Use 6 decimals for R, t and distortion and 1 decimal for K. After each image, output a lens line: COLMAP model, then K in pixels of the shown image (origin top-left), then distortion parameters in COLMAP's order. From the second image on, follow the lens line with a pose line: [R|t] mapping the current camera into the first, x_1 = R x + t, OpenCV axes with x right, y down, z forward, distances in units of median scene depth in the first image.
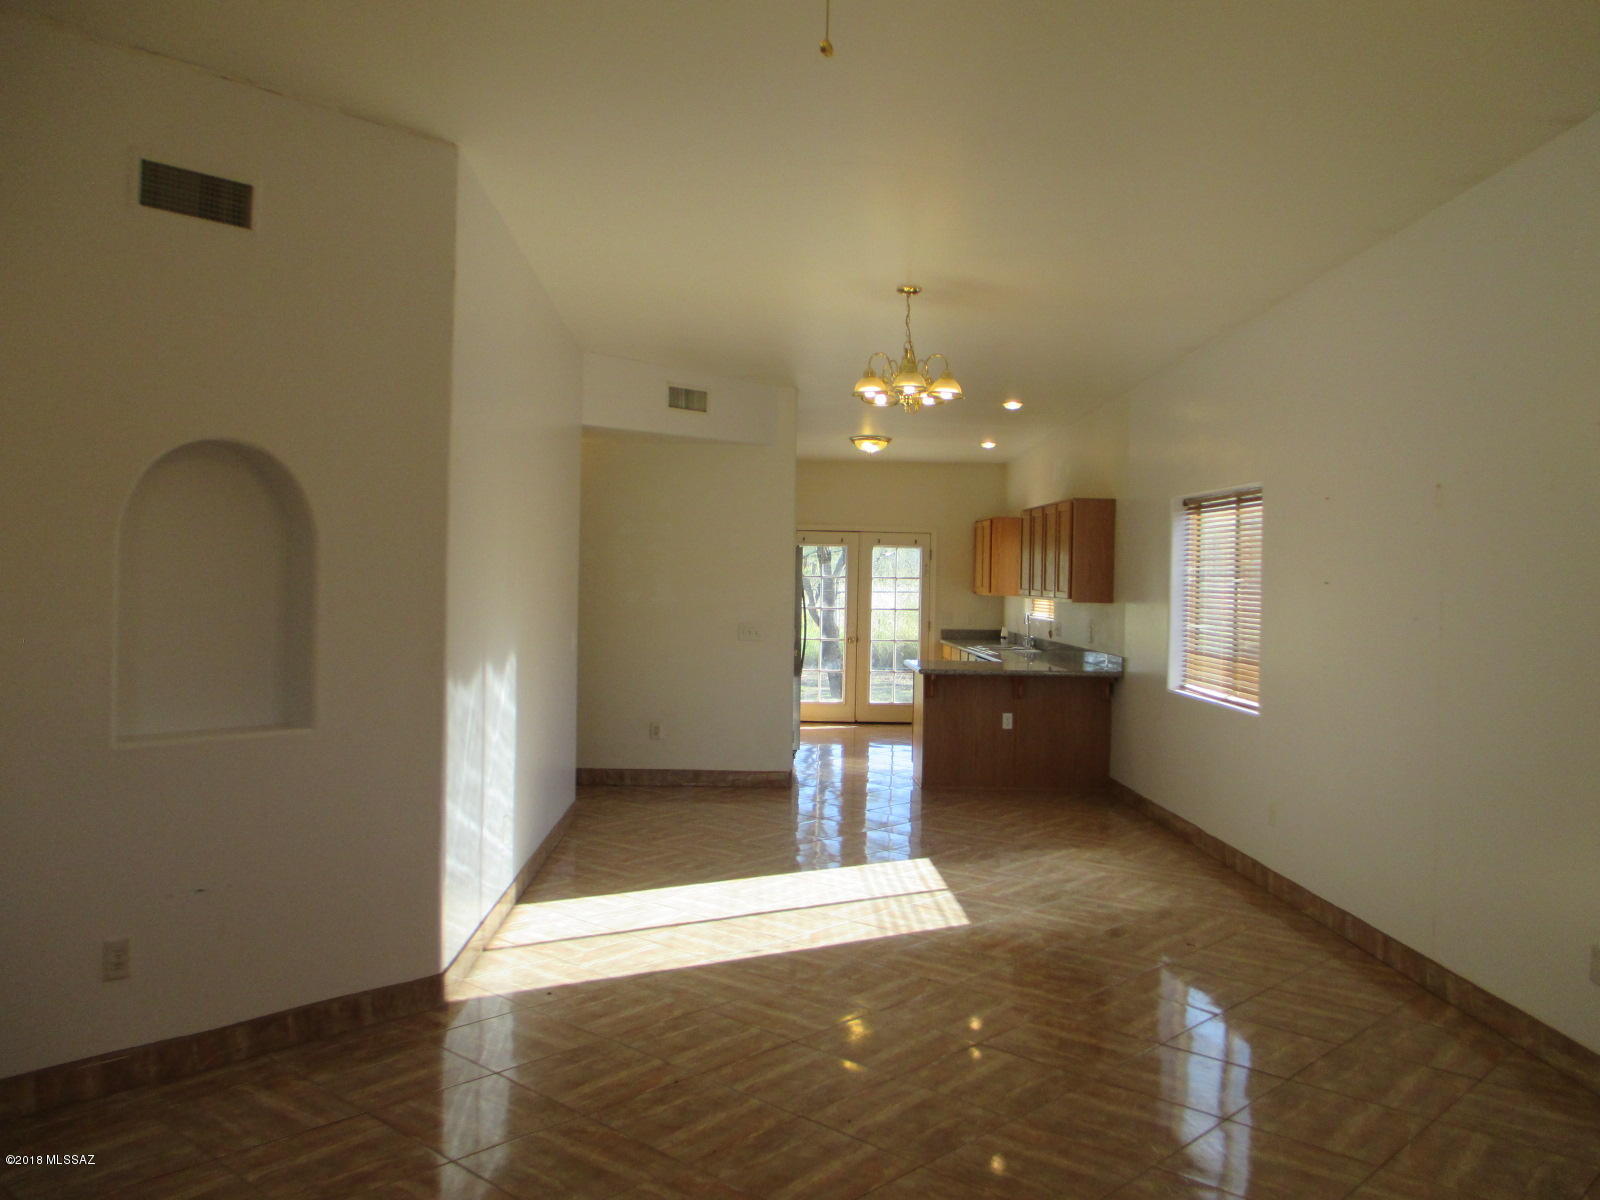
lens RADIAL K [[1330.3, 0, 800.0], [0, 1330.3, 600.3], [0, 0, 1]] dist [-0.020753, -0.006025]
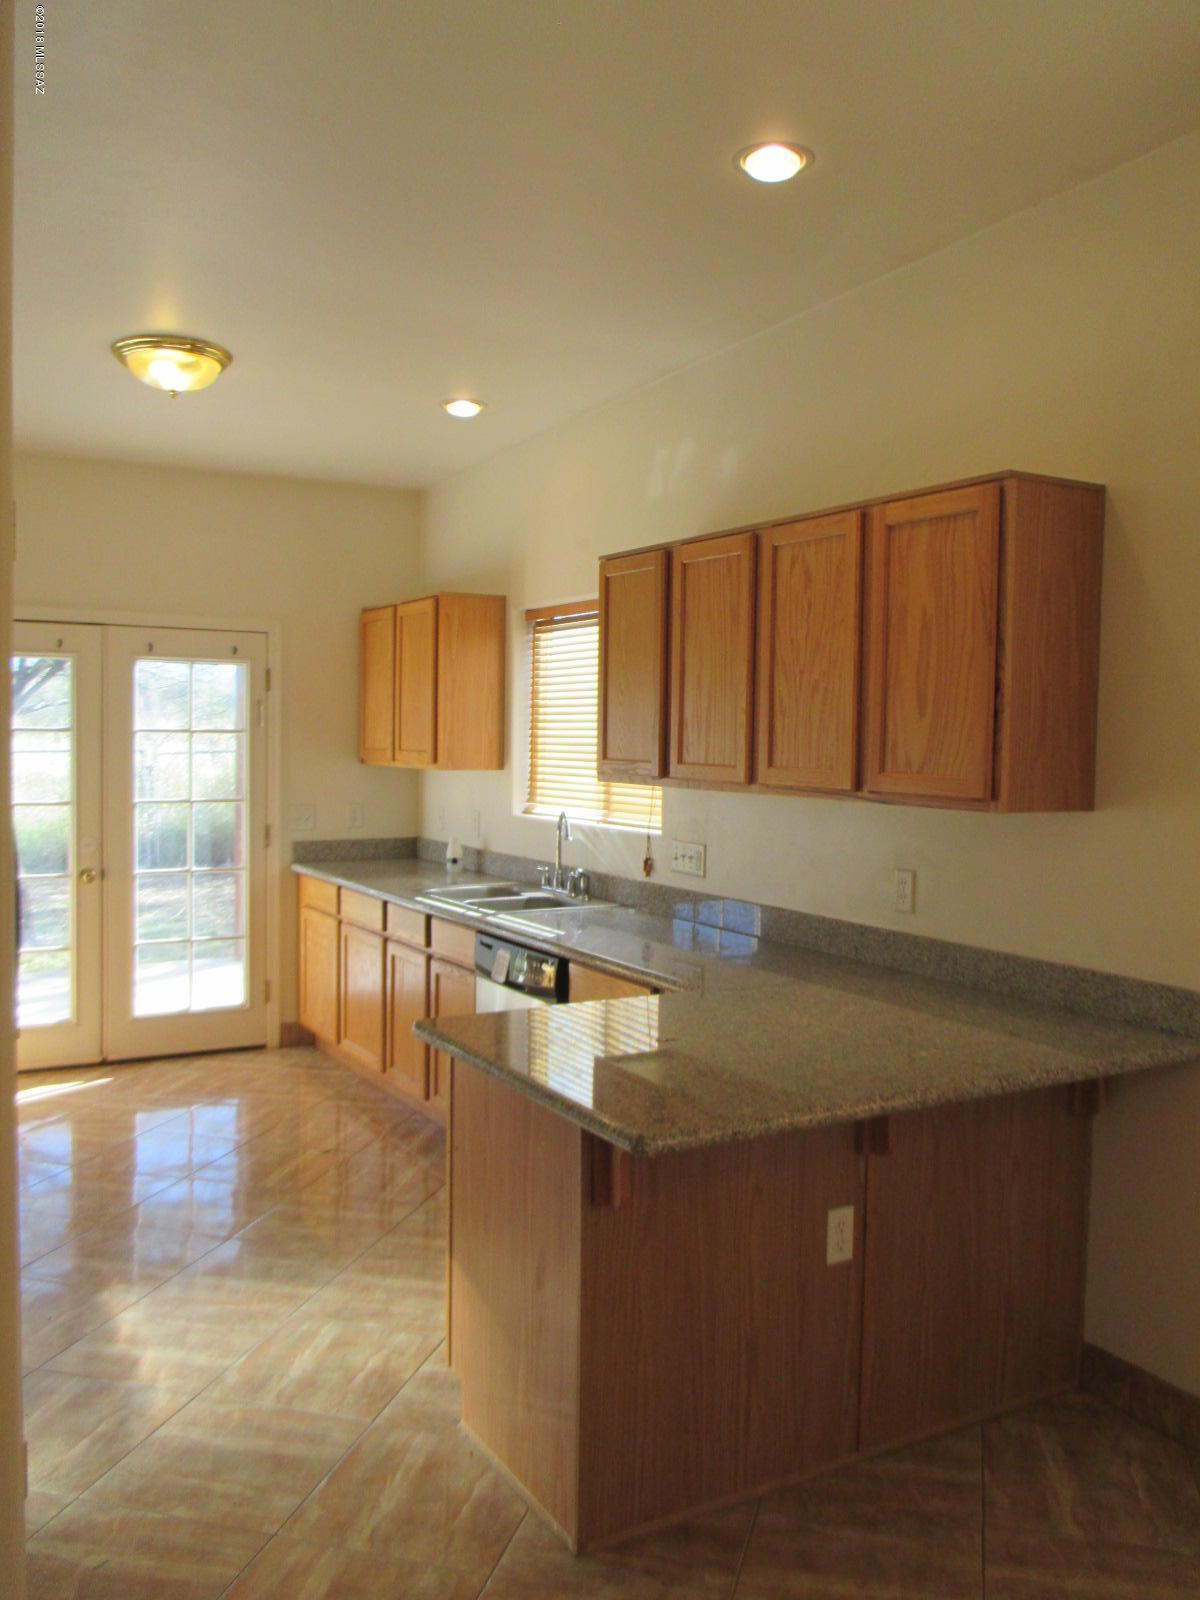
lens RADIAL K [[1330.3, 0, 608.4], [0, 1330.3, 790.1], [0, 0, 1]] dist [-0.020753, -0.006025]
pose [[0.882414, -0.026995, 0.469698, -0.013641], [0.011994, 0.999319, 0.034901, -0.010835], [-0.470321, -0.025164, 0.882137, 0.544187]]
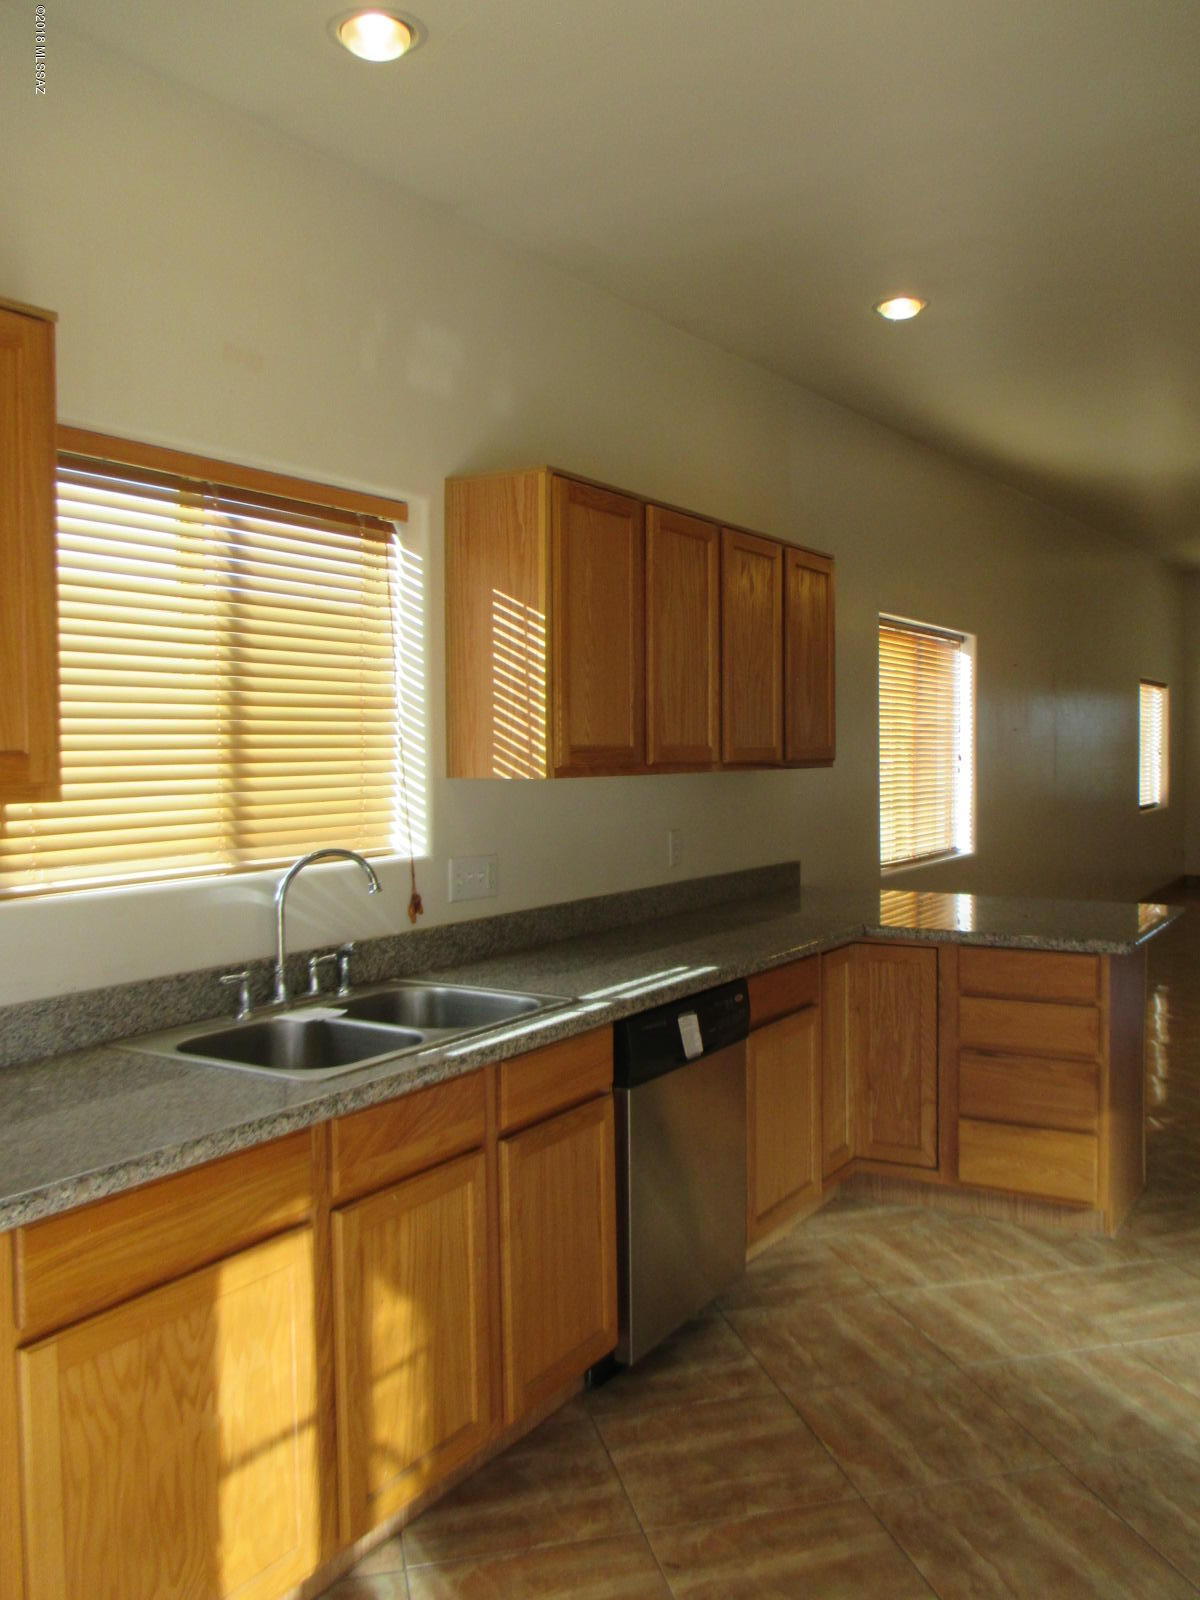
lens RADIAL K [[1330.3, 0, 603.1], [0, 1330.3, 798.1], [0, 0, 1]] dist [-0.020753, -0.006025]
pose [[-0.832826, -0.036230, 0.552348, 0.000198], [0.000015, 0.997854, 0.065474, -0.013640], [-0.553534, 0.054537, -0.831039, 1.026982]]
